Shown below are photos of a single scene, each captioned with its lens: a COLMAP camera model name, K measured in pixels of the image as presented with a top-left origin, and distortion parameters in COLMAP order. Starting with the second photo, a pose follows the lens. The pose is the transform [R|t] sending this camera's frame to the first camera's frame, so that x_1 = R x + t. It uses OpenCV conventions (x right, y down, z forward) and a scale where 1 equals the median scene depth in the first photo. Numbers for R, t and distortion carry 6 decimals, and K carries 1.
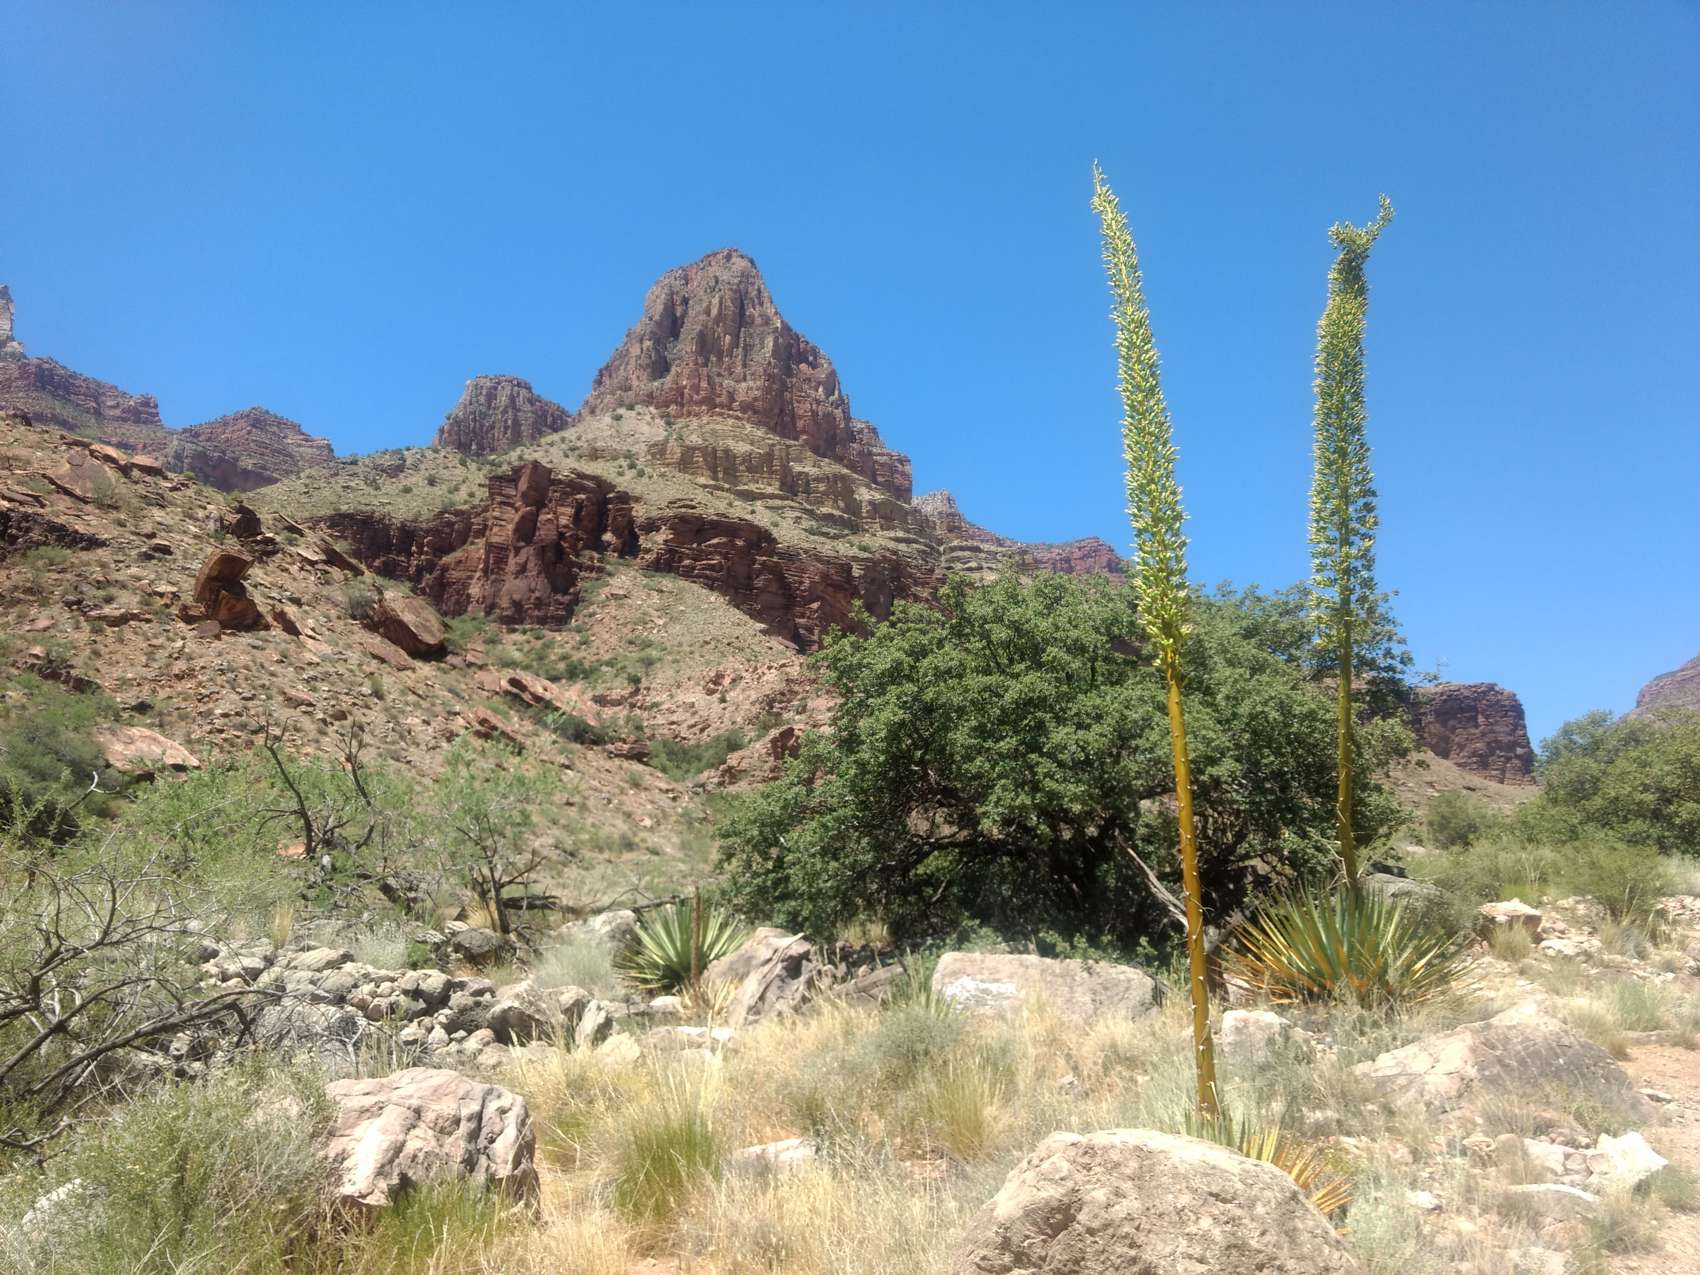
lens RADIAL K [[1221.4, 0, 850.0], [0, 1221.4, 637.5], [0, 0, 1]] dist [0.000109, -0.117613]
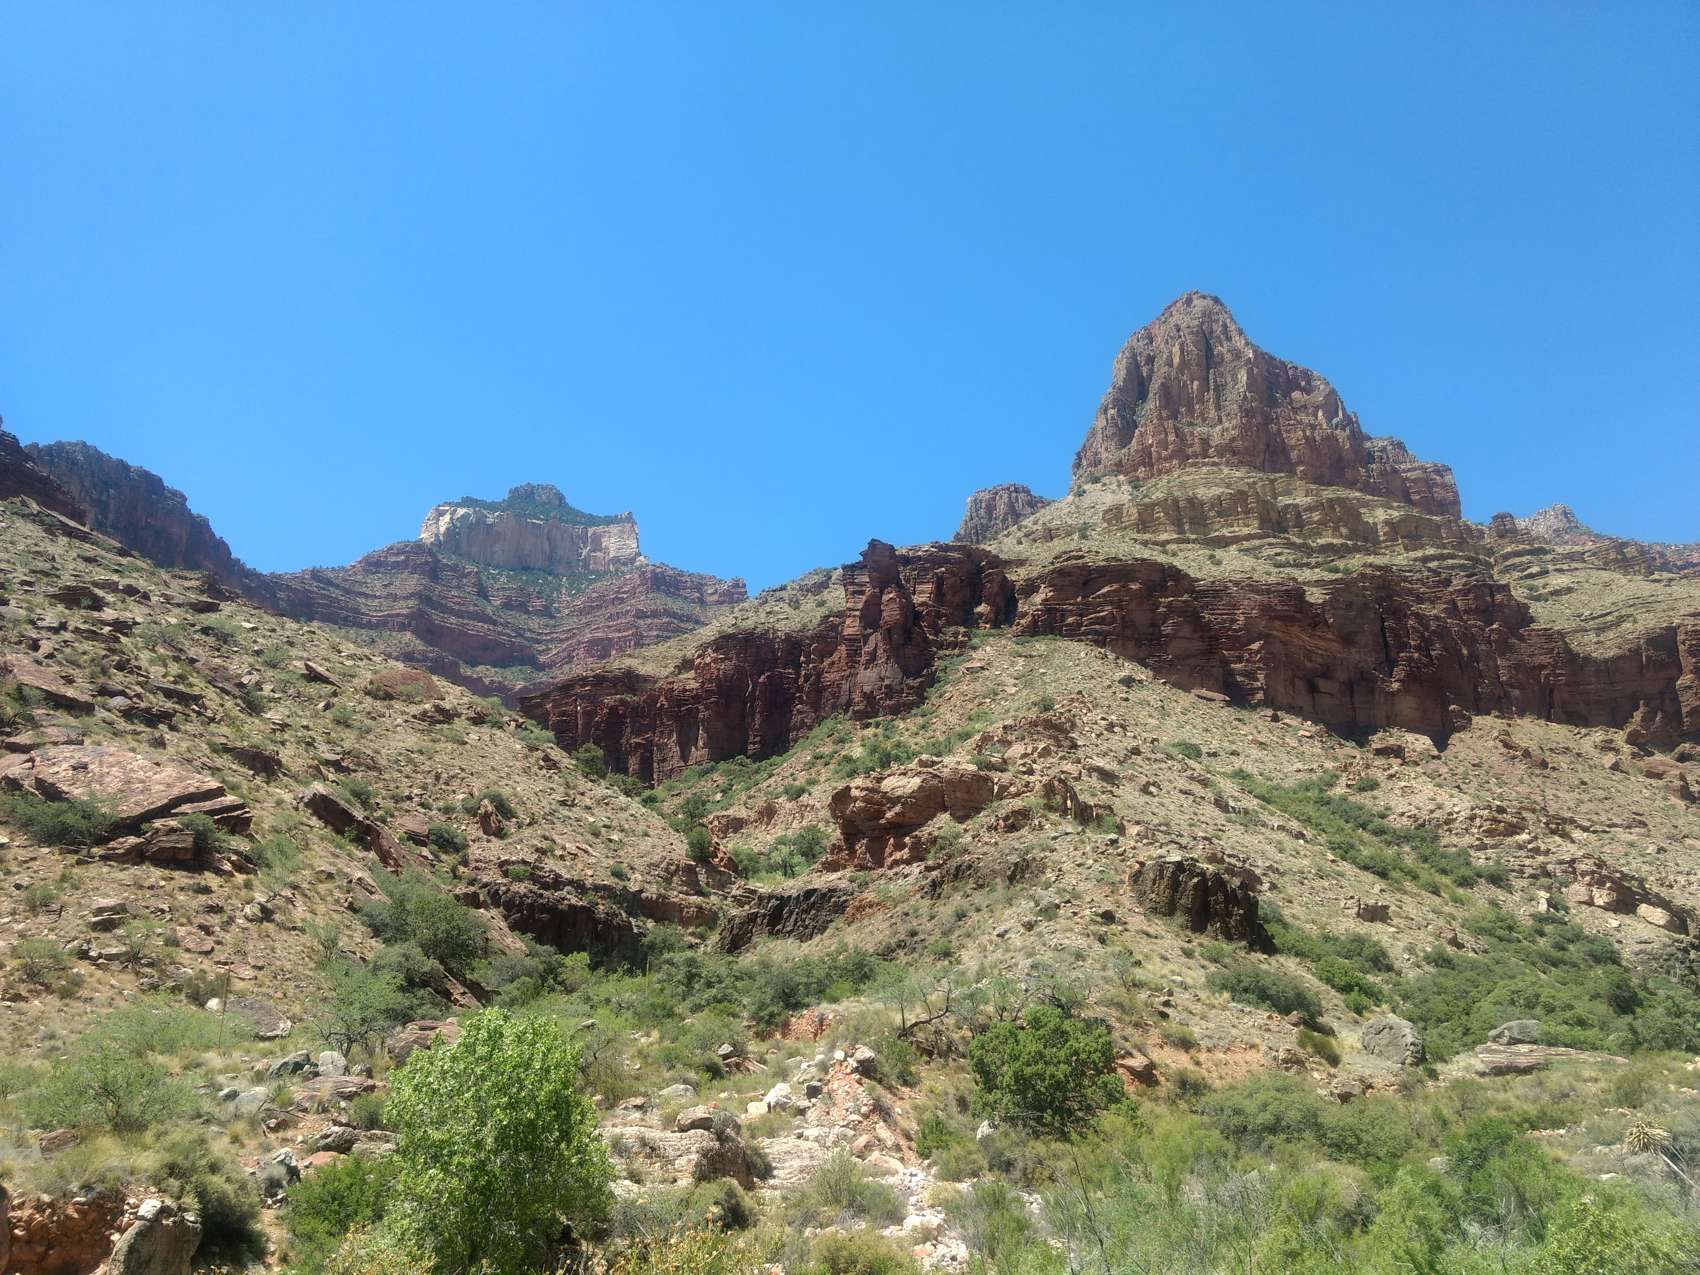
lens RADIAL K [[1221.4, 0, 850.0], [0, 1221.4, 637.5], [0, 0, 1]] dist [0.000109, -0.117613]
pose [[0.872461, -0.179039, -0.454706, 0.061106], [0.139677, 0.983014, -0.119054, 0.016078], [0.468297, 0.040358, 0.882649, 0.085831]]
